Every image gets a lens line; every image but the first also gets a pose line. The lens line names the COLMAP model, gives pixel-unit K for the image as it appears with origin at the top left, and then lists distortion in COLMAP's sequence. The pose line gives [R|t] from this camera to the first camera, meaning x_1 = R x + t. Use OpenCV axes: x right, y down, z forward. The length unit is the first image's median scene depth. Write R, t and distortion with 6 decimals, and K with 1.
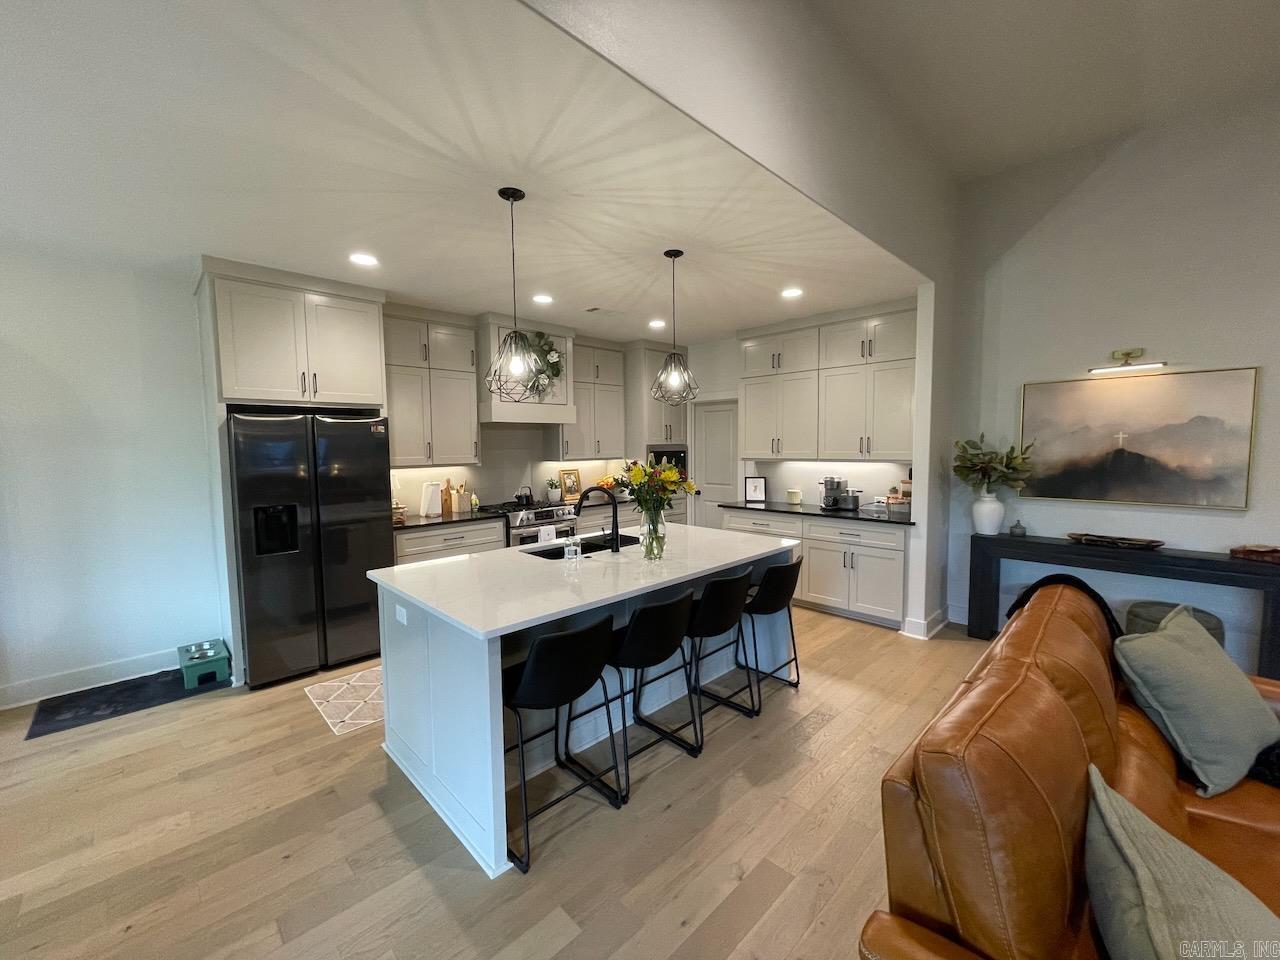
lens RADIAL K [[514.3, 0, 634.0], [0, 514.3, 480.9], [0, 0, 1]] dist [-0.003877, -0.000520]
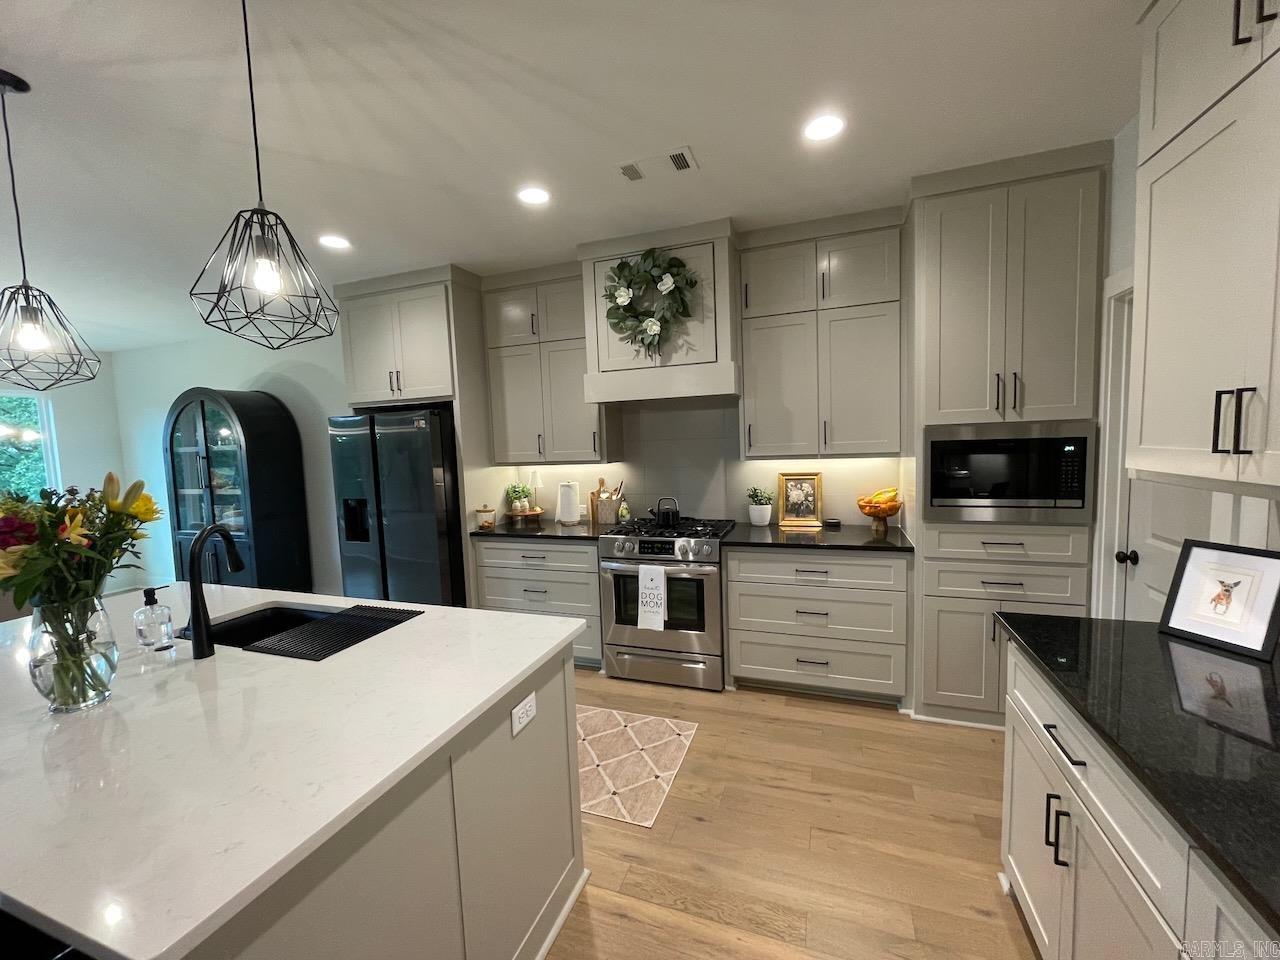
lens RADIAL K [[514.3, 0, 640.9], [0, 514.3, 481.8], [0, 0, 1]] dist [-0.003877, -0.000520]
pose [[0.445349, 0.066690, -0.892870, 0.352702], [-0.032442, 0.997769, 0.058344, -0.045946], [0.894769, 0.002983, 0.446519, 0.675311]]
